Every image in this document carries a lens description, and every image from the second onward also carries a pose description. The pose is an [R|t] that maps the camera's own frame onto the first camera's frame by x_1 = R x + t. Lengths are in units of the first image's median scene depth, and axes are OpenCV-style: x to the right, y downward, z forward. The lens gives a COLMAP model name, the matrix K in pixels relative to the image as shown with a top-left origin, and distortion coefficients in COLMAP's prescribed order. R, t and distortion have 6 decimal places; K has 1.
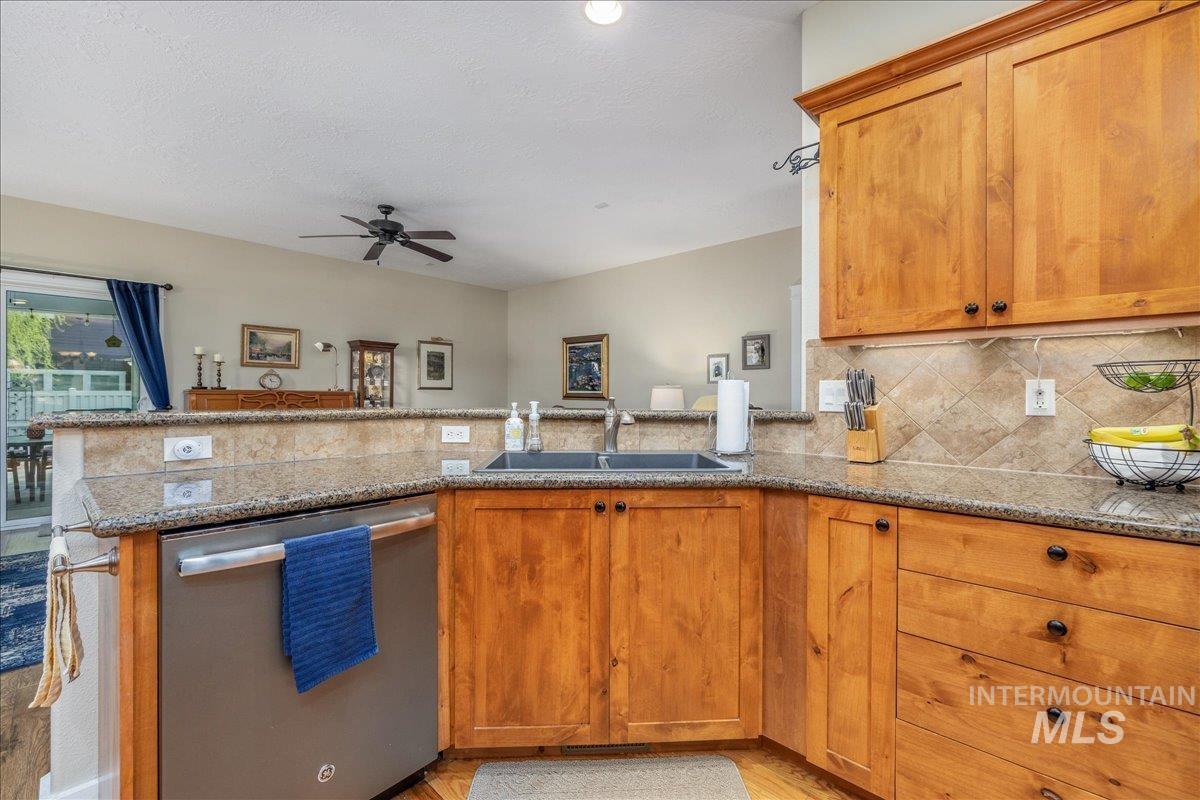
lens RADIAL K [[505.7, 0, 601.6], [0, 505.7, 392.6], [0, 0, 1]] dist [-0.000111, -0.000649]
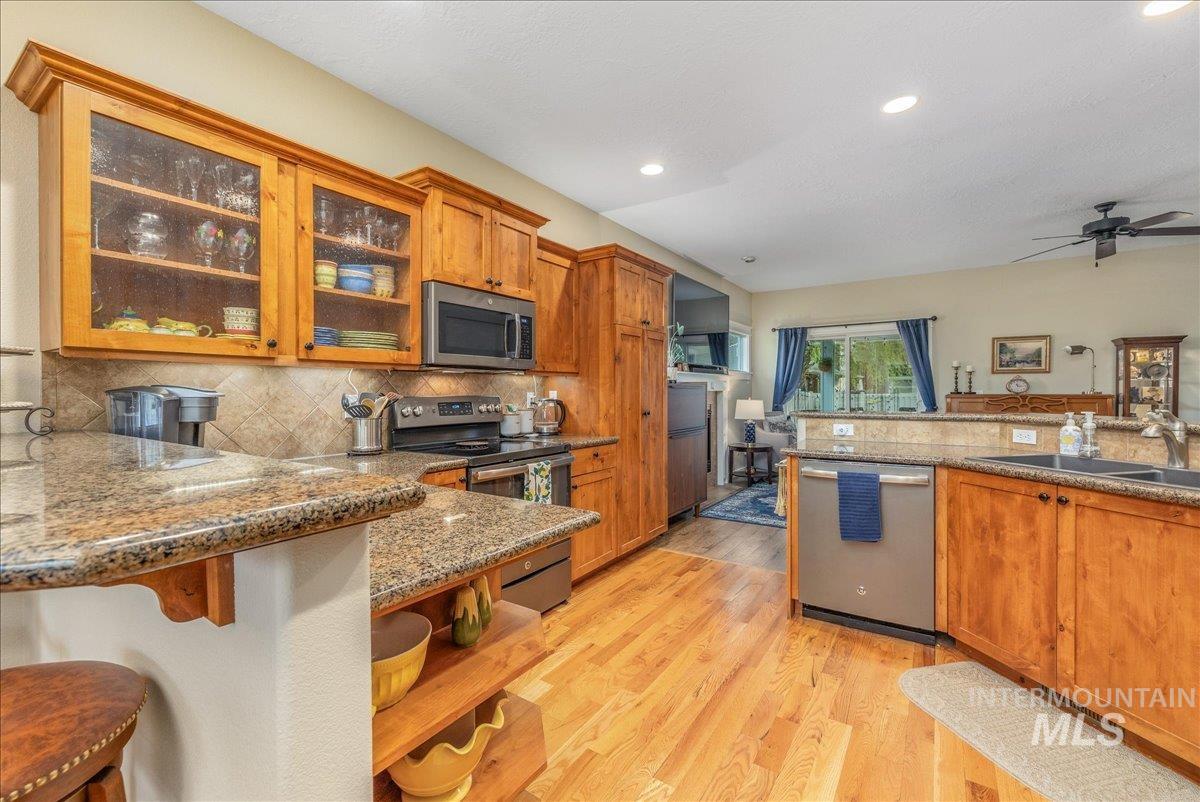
lens RADIAL K [[505.7, 0, 601.6], [0, 505.7, 393.6], [0, 0, 1]] dist [-0.000111, -0.000649]
pose [[0.154704, -0.004160, -0.987952, 0.372970], [0.009296, 0.999953, -0.002755, -0.013341], [0.987917, -0.008758, 0.154735, -0.097720]]
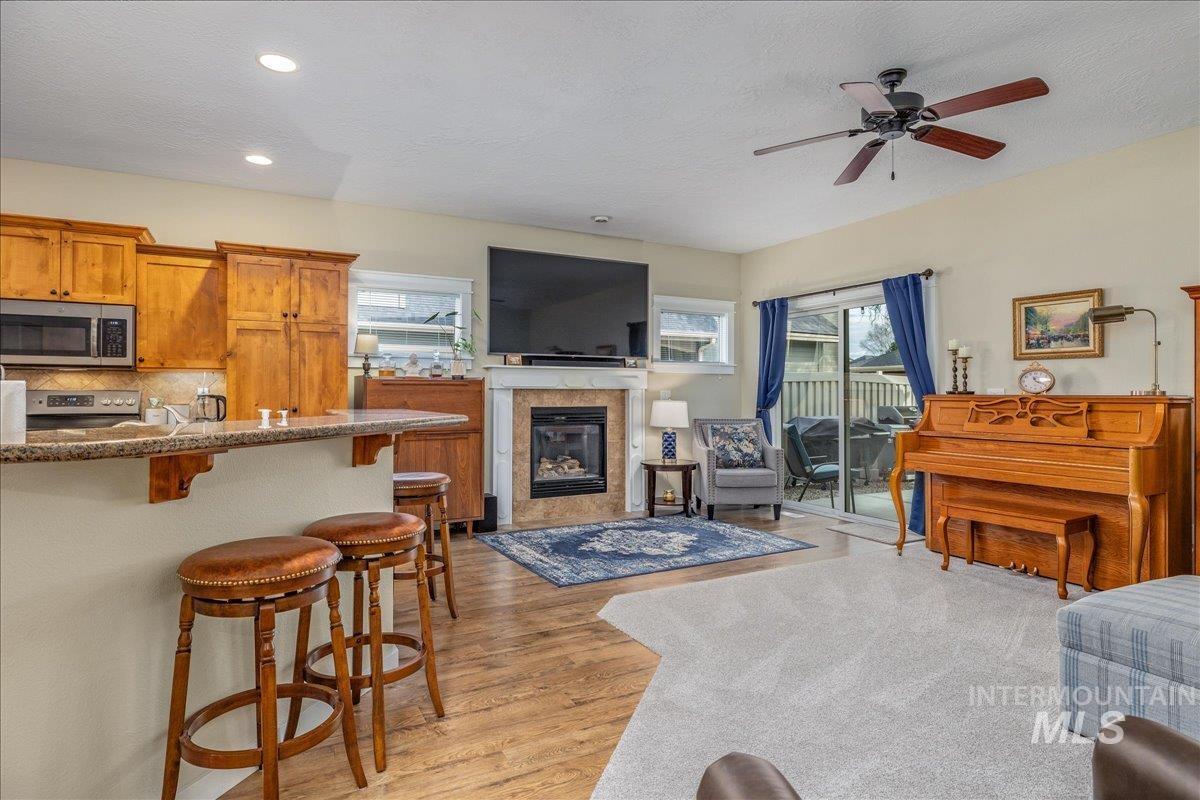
lens RADIAL K [[639.4, 0, 600.4], [0, 639.4, 369.8], [0, 0, 1]] dist [0.000349, -0.000481]
pose [[-0.324456, -0.041086, -0.945008, 0.349414], [0.000671, 0.999046, -0.043666, -0.001753], [0.945901, -0.014802, -0.324119, 0.902989]]
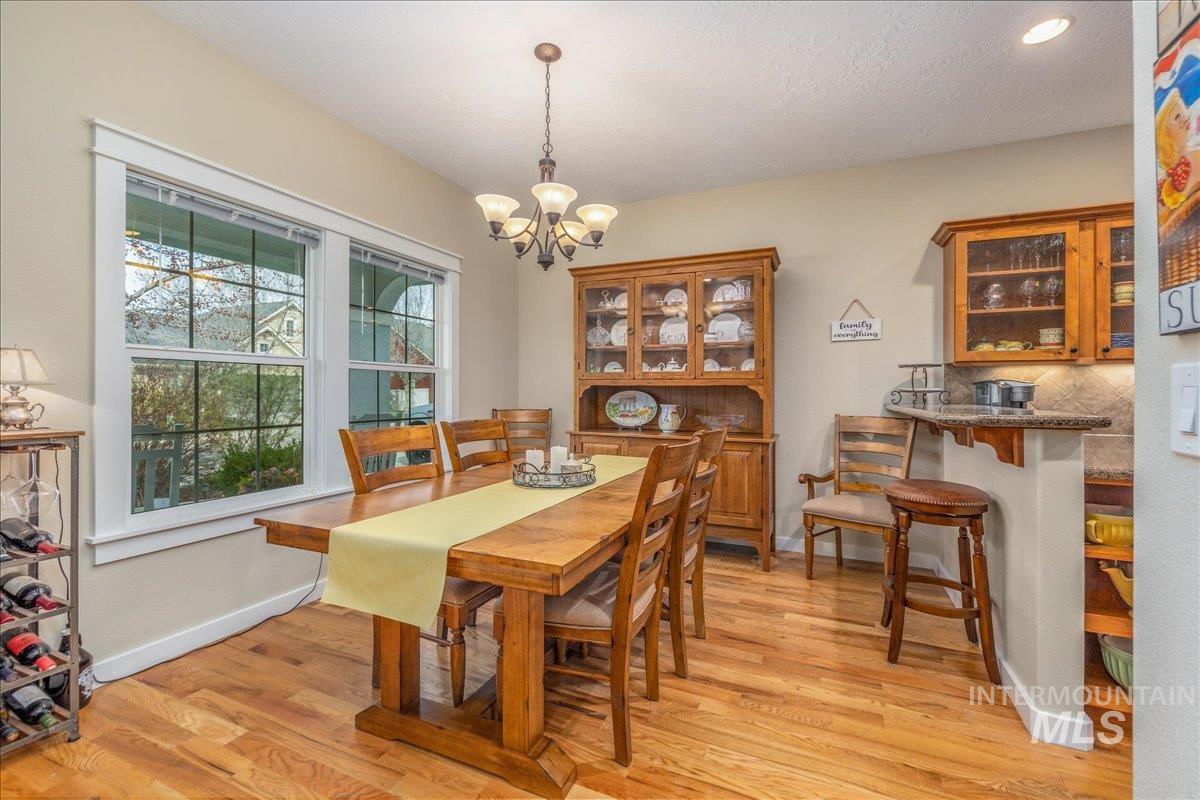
lens RADIAL K [[504.1, 0, 604.9], [0, 504.1, 391.3], [0, 0, 1]] dist [0.001071, 0.000149]
pose [[-0.943589, -0.009908, -0.330972, 0.685790], [-0.007671, 0.999938, -0.008065, 0.002439], [0.331032, -0.005071, -0.943606, 0.106356]]
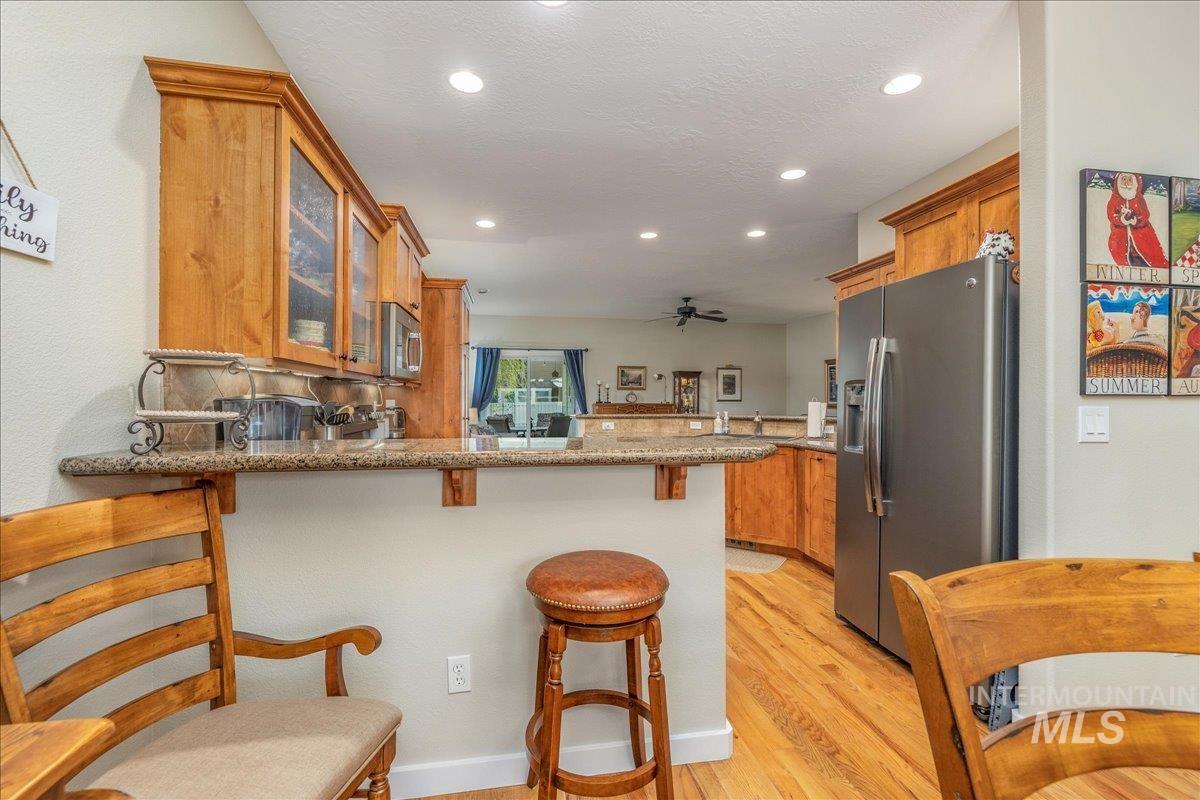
lens RADIAL K [[509.2, 0, 597.5], [0, 509.2, 399.5], [0, 0, 1]] dist [-0.001419, -0.000452]
pose [[0.795714, -0.006516, -0.605638, 0.382021], [0.006580, 0.999976, -0.002113, -0.017177], [0.605637, -0.002304, 0.795737, -0.565994]]
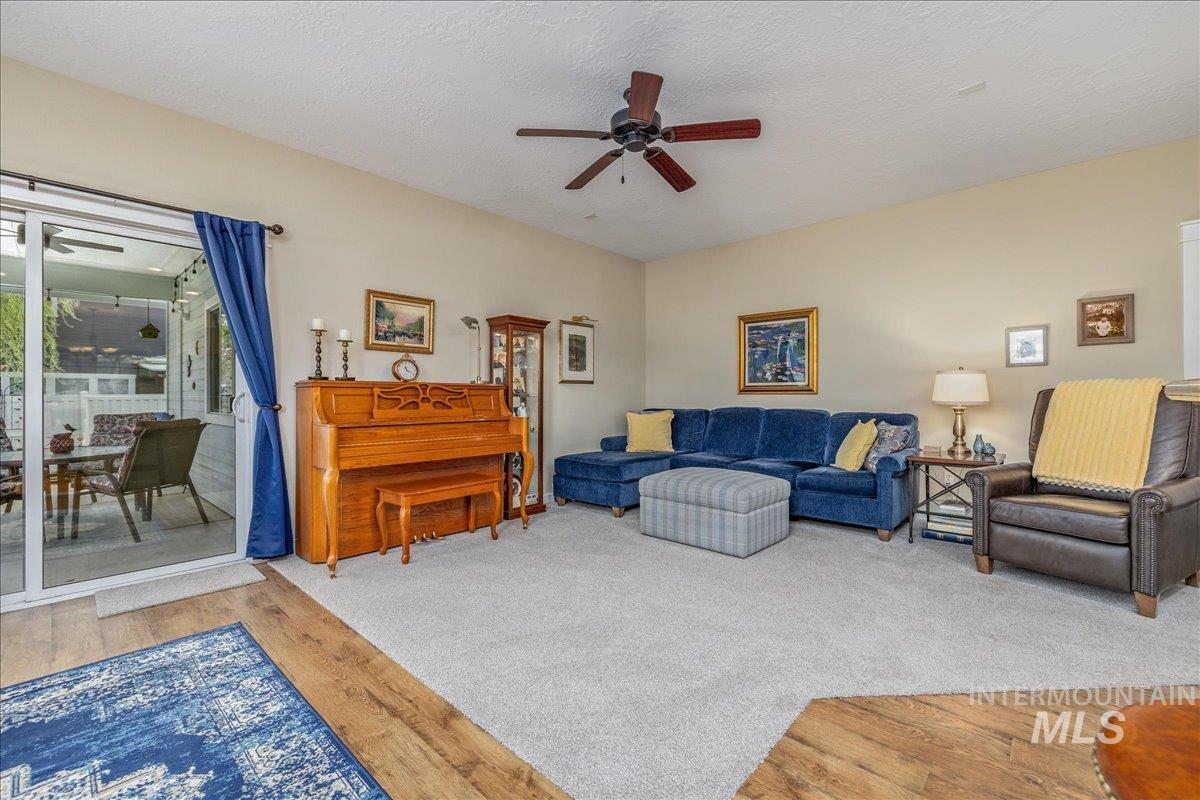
lens RADIAL K [[504.1, 0, 604.9], [0, 504.1, 391.3], [0, 0, 1]] dist [0.001071, 0.000149]
pose [[0.999882, -0.010681, 0.011076, -0.464809], [0.010770, 0.999910, -0.008028, 0.020241], [-0.010989, 0.008146, 0.999906, 0.347427]]
